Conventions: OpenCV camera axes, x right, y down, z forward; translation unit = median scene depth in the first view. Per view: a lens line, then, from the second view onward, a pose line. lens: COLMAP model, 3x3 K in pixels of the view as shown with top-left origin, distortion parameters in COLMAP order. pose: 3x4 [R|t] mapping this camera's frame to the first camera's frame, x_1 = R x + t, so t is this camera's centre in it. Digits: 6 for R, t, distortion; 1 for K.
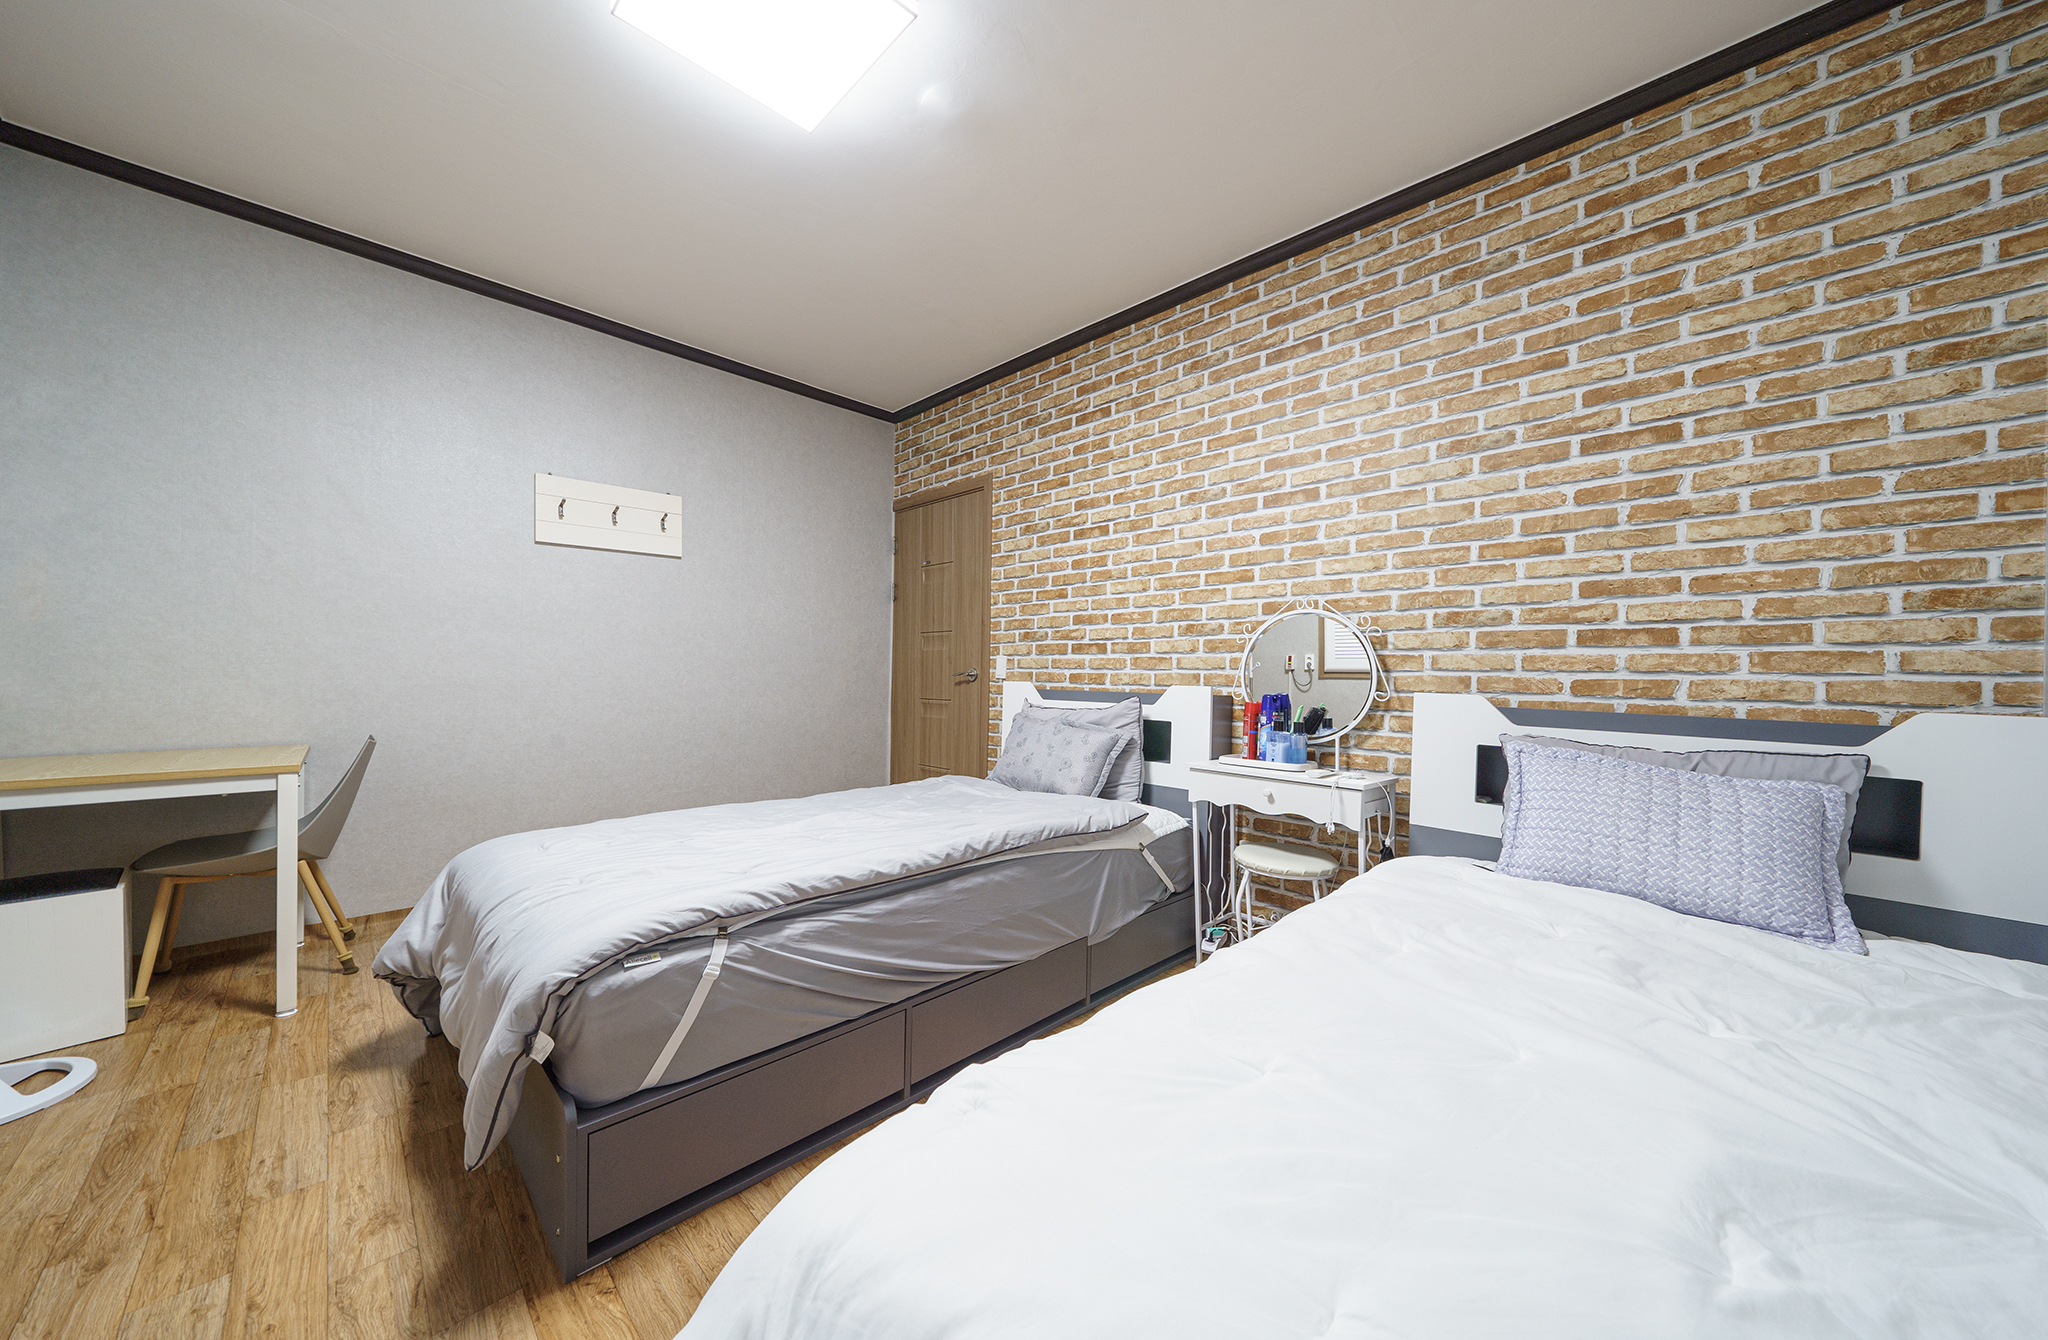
lens RADIAL K [[711.4, 0, 1080.9], [0, 711.4, 682.2], [0, 0, 1]] dist [-0.007821, 0.000058]
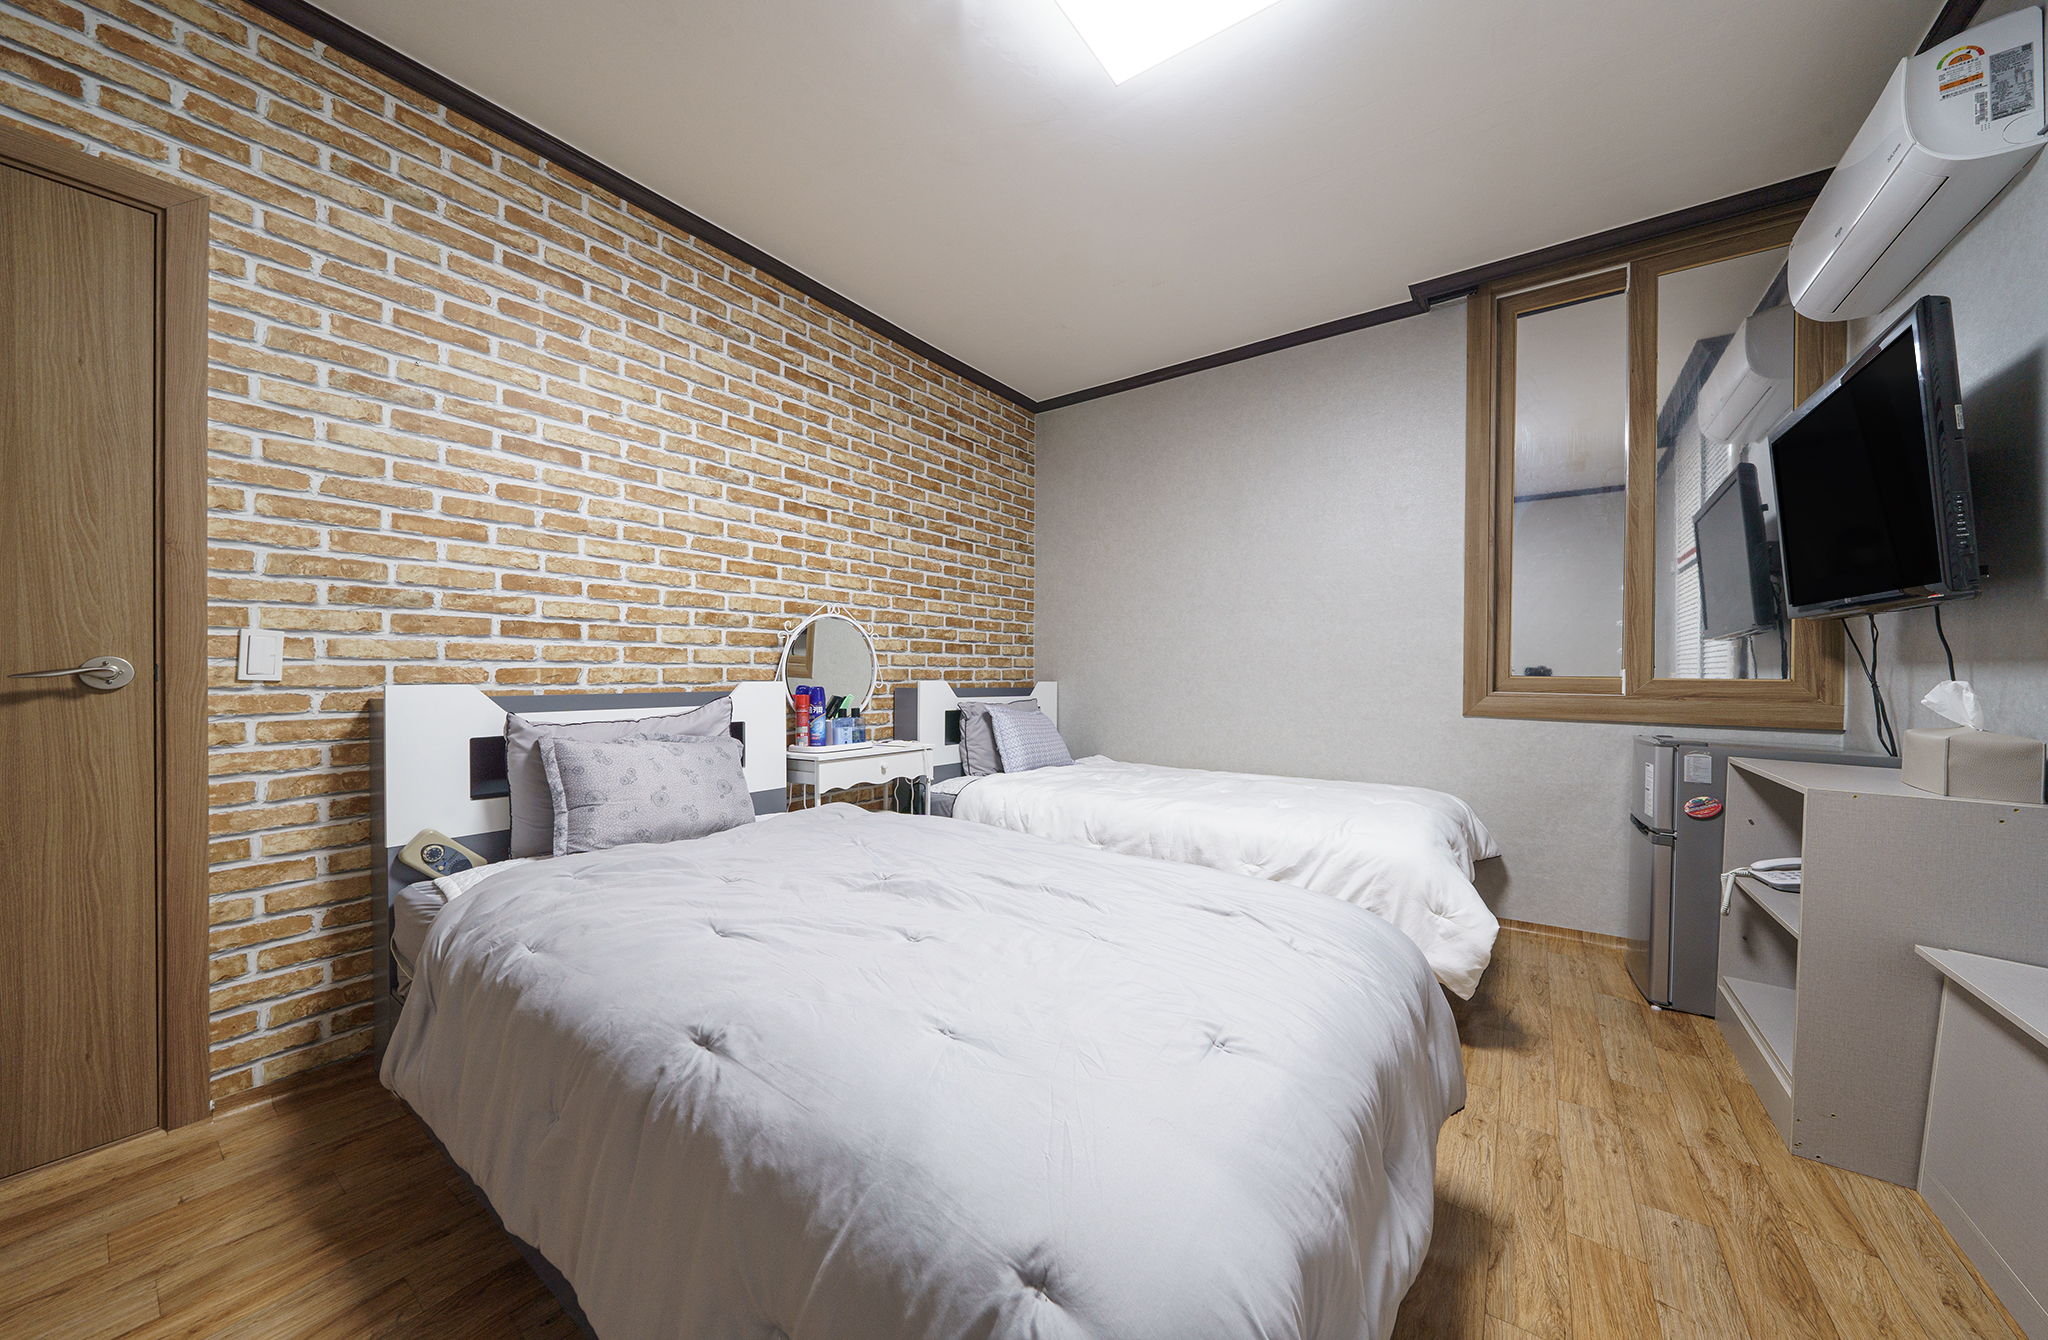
lens RADIAL K [[698.2, 0, 1024.1], [0, 698.2, 685.0], [0, 0, 1]] dist [-0.005911, -0.000029]
pose [[-0.127368, -0.032231, 0.991332, -0.501293], [0.005195, 0.999436, 0.033162, -0.011835], [-0.991842, 0.009374, -0.127129, 0.473604]]
